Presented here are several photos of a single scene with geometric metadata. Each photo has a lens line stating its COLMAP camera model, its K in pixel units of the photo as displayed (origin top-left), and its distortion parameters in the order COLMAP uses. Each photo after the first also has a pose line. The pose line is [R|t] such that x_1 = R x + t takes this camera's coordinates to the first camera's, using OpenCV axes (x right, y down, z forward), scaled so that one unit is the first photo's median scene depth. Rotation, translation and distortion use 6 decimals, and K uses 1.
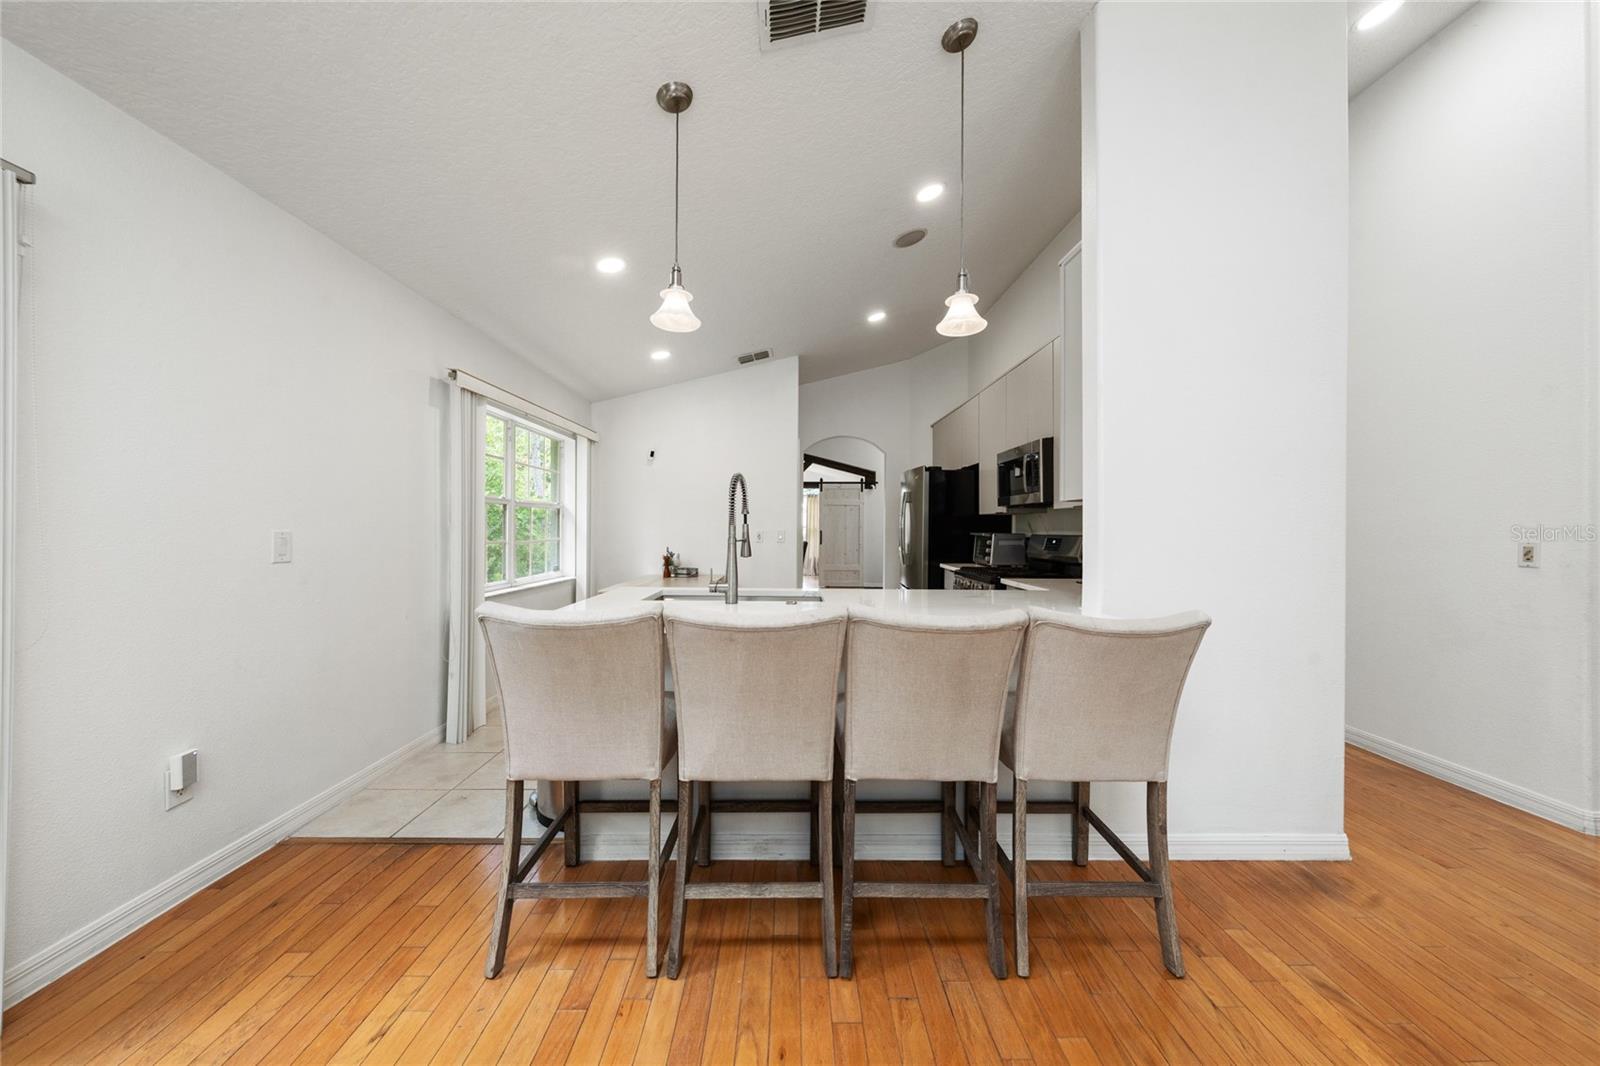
lens RADIAL K [[599.5, 0, 797.4], [0, 599.5, 524.1], [0, 0, 1]] dist [-0.000416, -0.000029]
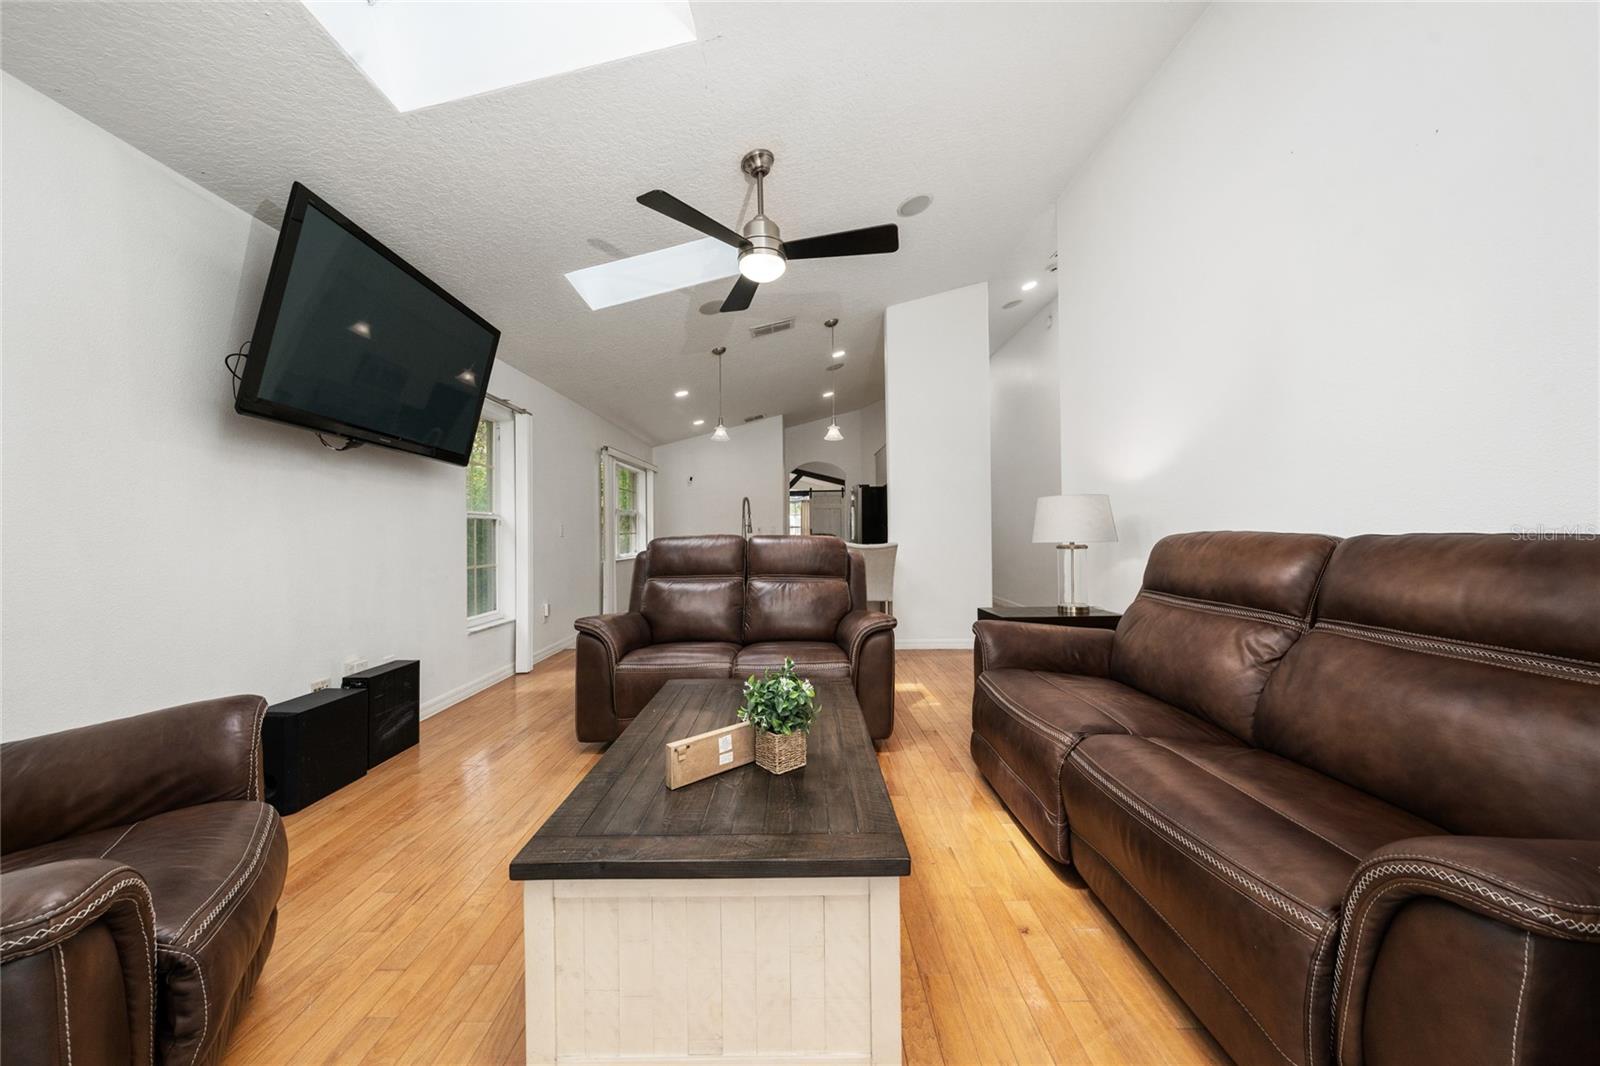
lens RADIAL K [[599.5, 0, 797.4], [0, 599.5, 524.1], [0, 0, 1]] dist [-0.000416, -0.000029]
pose [[0.999827, -0.015625, -0.010139, 0.057762], [0.015557, 0.999856, -0.006775, 0.019638], [0.010243, 0.006616, 0.999926, -0.624346]]
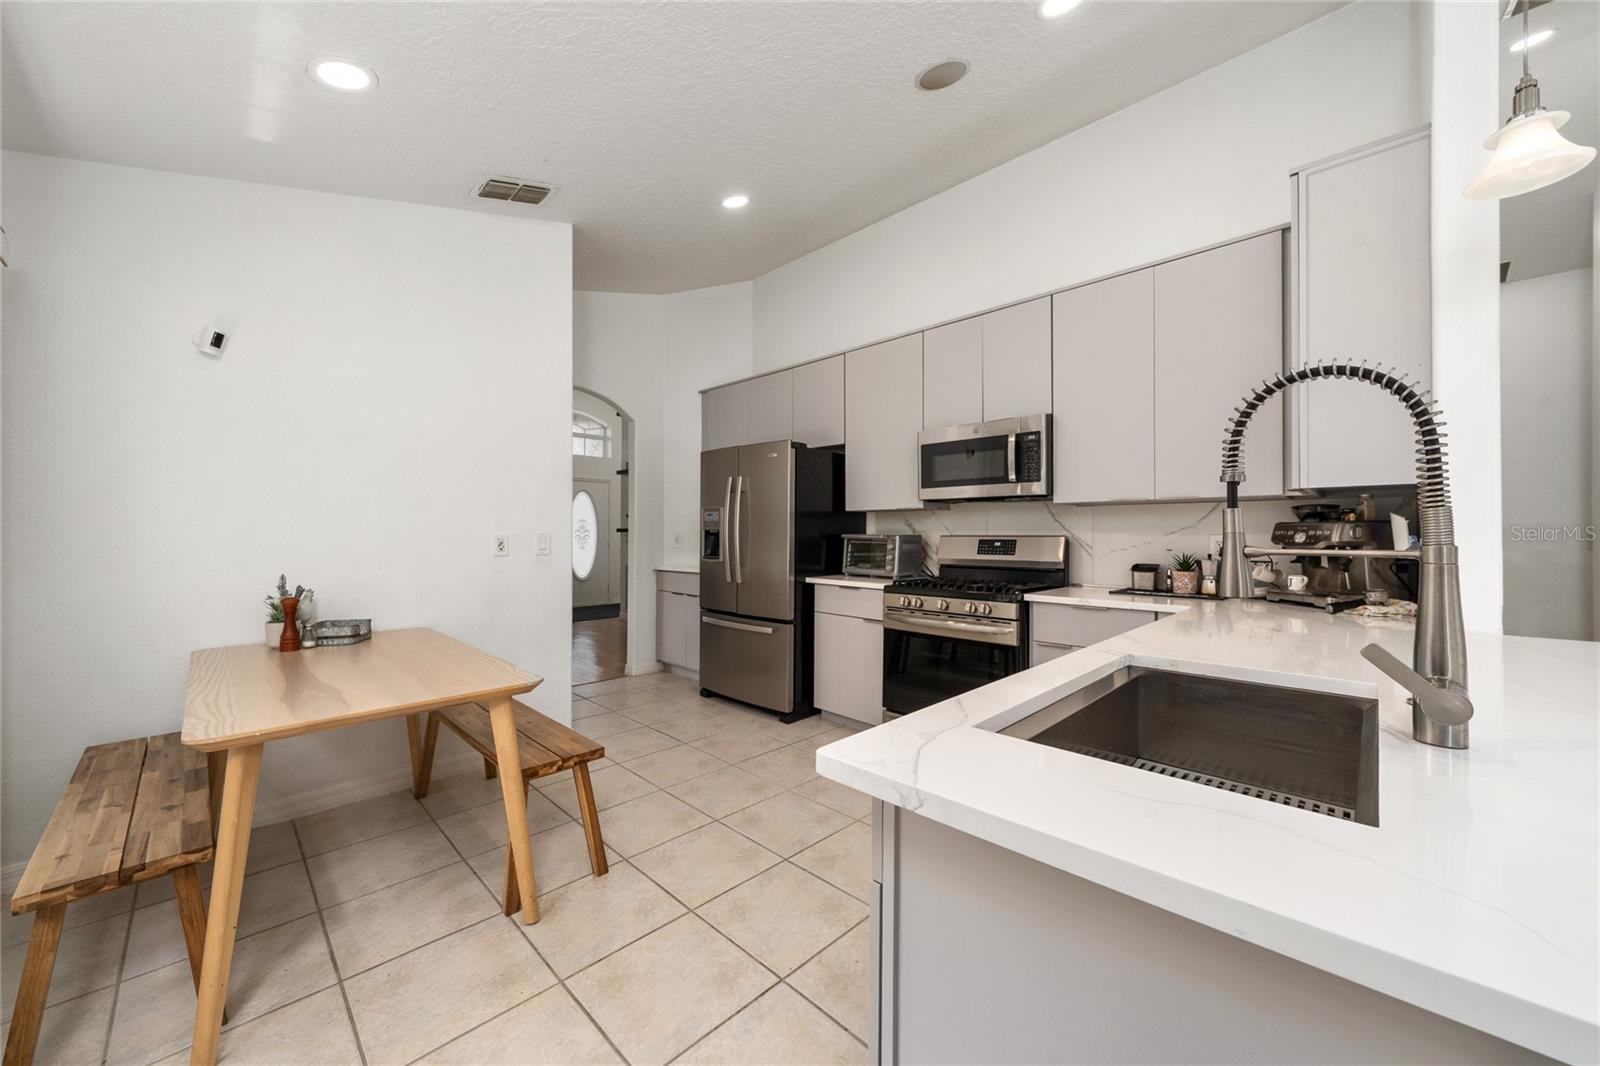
lens RADIAL K [[586.4, 0, 801.9], [0, 586.4, 526.6], [0, 0, 1]] dist [-0.000452, 0.000022]
pose [[0.714016, 0.001855, 0.700127, -0.251939], [-0.002341, 0.999997, -0.000262, 0.004778], [-0.700125, -0.001452, 0.714019, 0.485488]]
